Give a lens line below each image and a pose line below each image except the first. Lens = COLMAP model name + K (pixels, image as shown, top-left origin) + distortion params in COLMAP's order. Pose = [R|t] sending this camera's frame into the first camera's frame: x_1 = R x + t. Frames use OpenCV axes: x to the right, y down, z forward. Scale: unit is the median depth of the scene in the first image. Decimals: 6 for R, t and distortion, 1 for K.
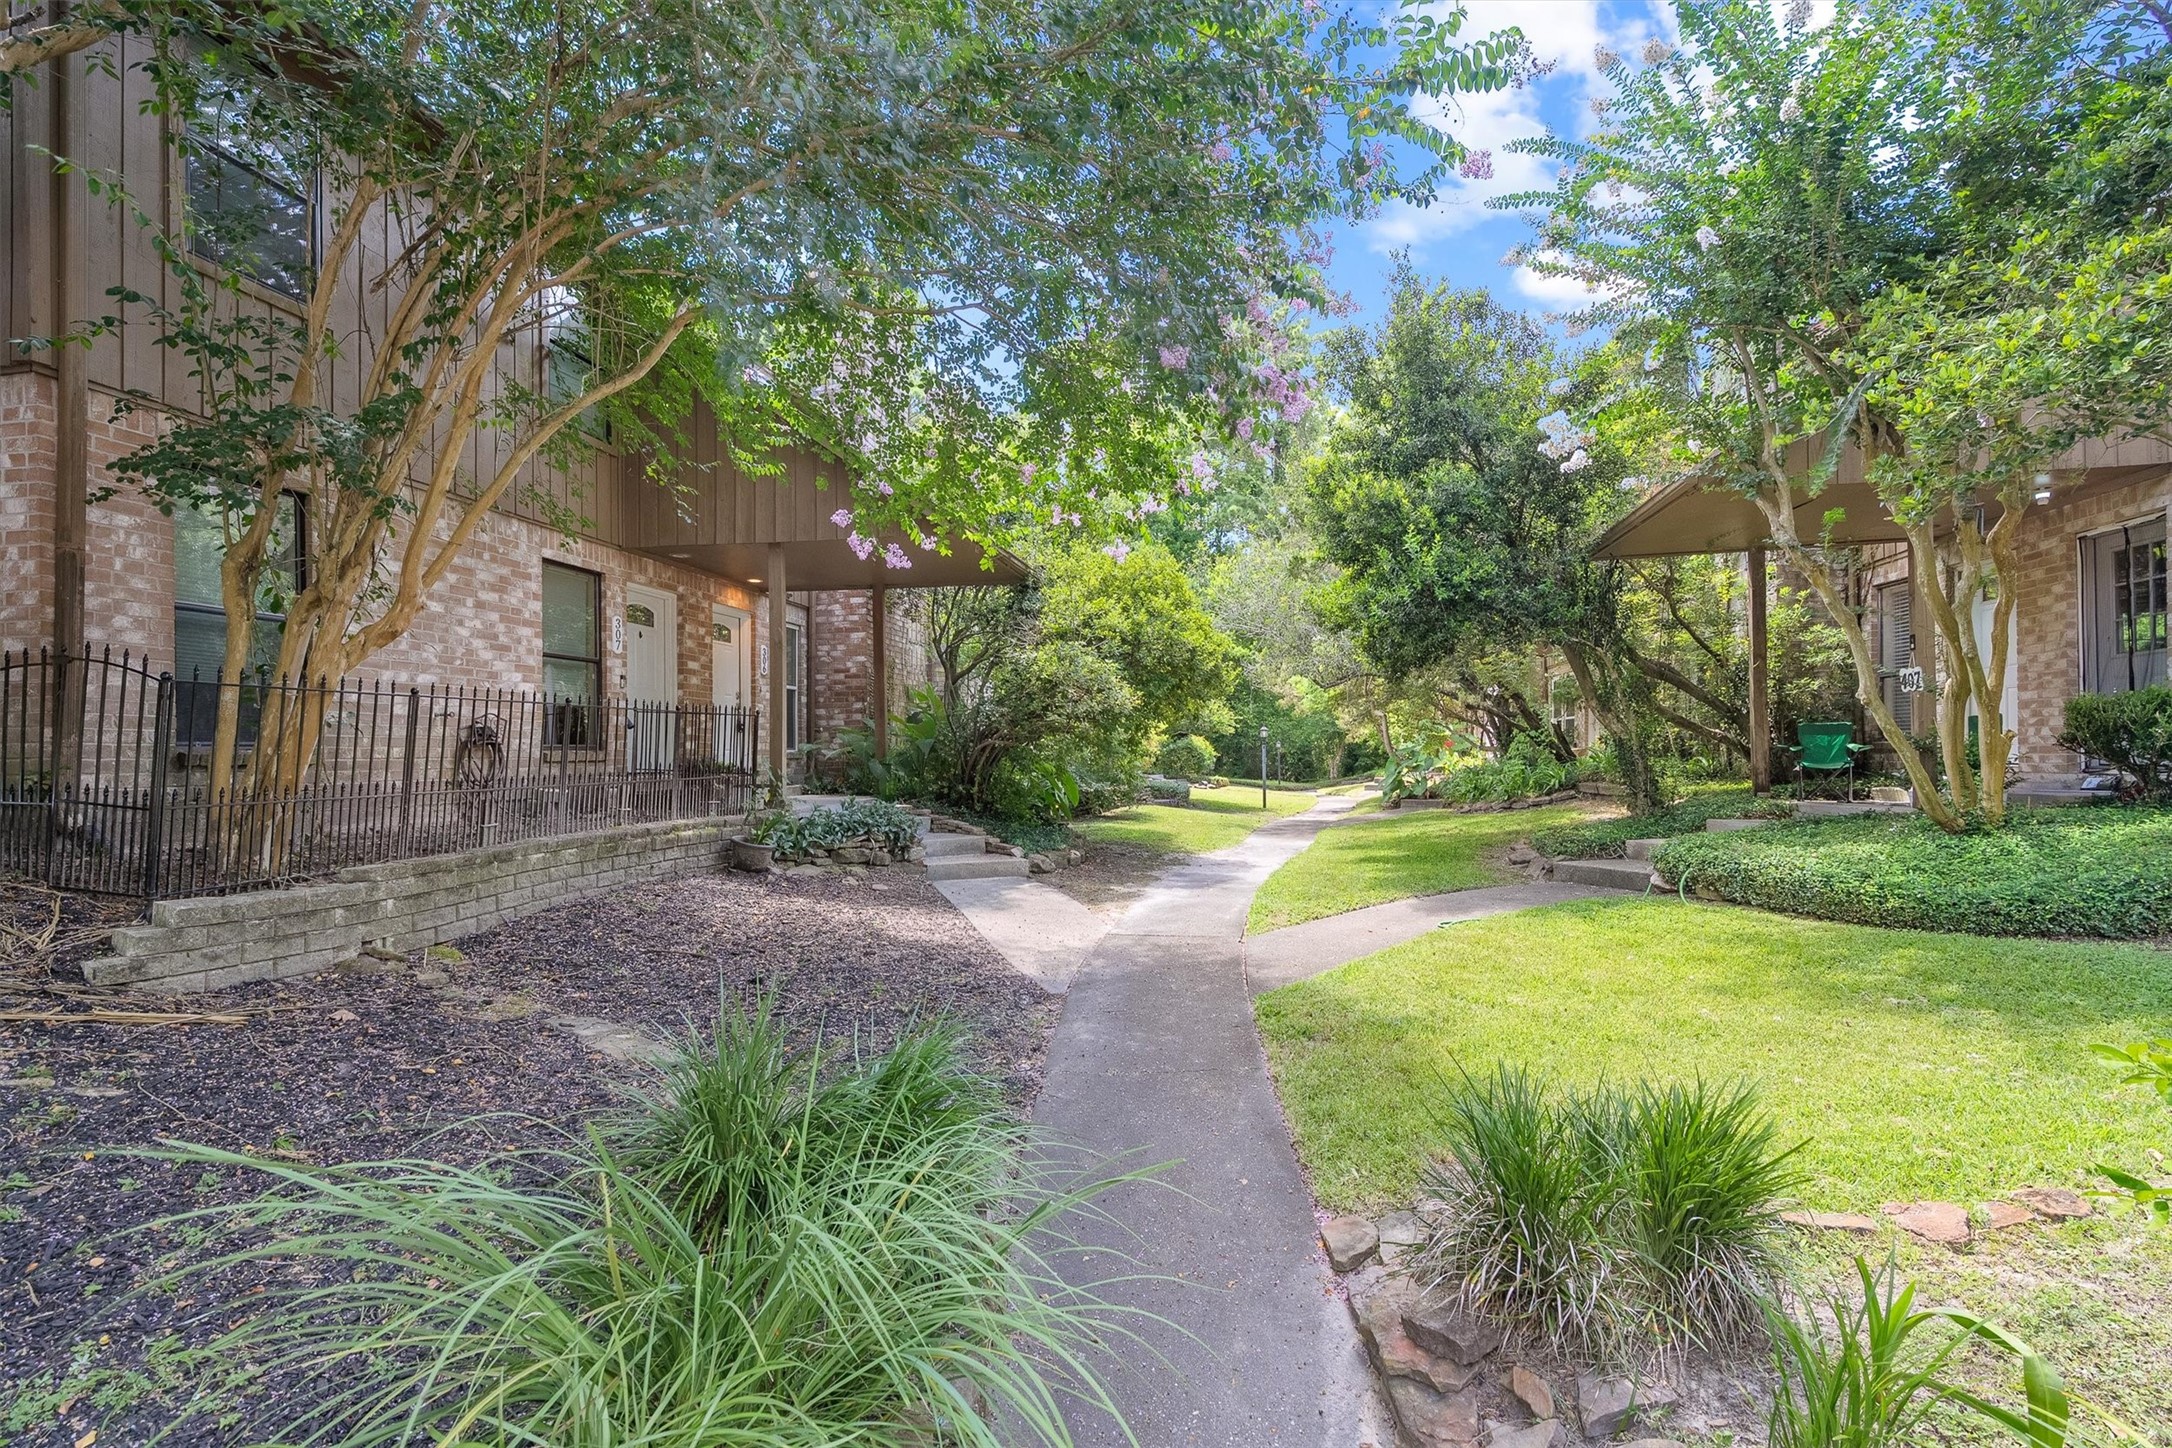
lens RADIAL K [[992.8, 0, 1086.0], [0, 992.8, 724.0], [0, 0, 1]] dist [-0.002570, 0.000343]
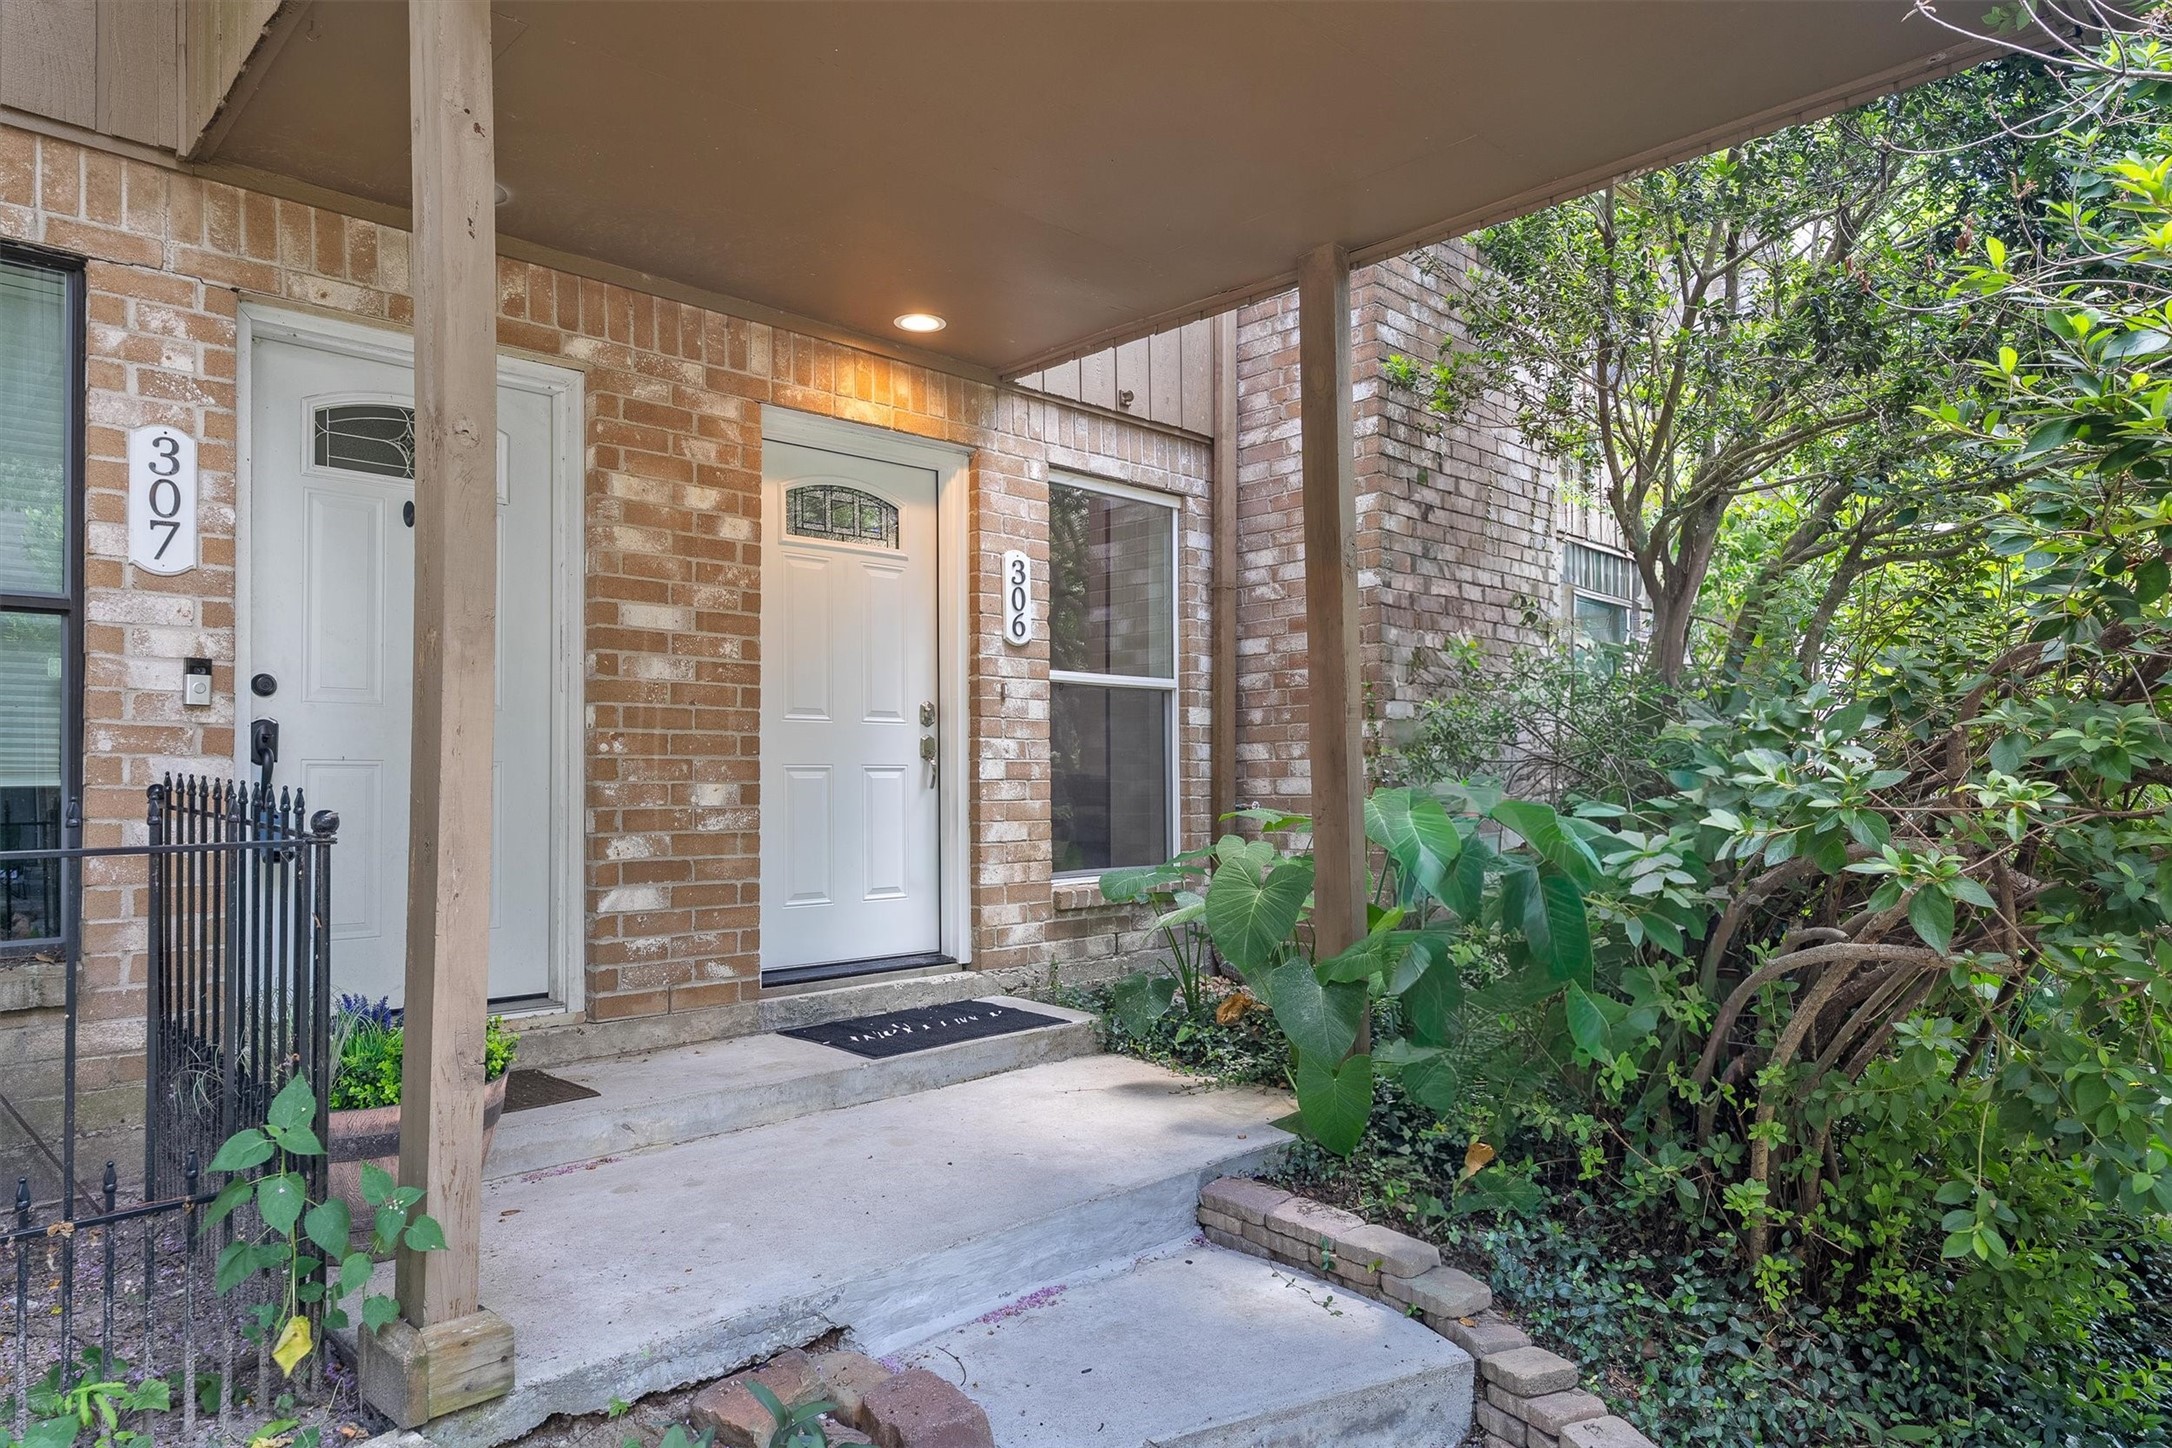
lens RADIAL K [[1238.4, 0, 1148.3], [0, 1238.4, 716.7], [0, 0, 1]] dist [-0.004861, -0.001194]
pose [[0.821802, -0.011759, -0.569652, -0.068381], [0.008999, 0.999930, -0.007658, -0.023756], [0.569702, 0.001167, 0.821850, 0.710699]]
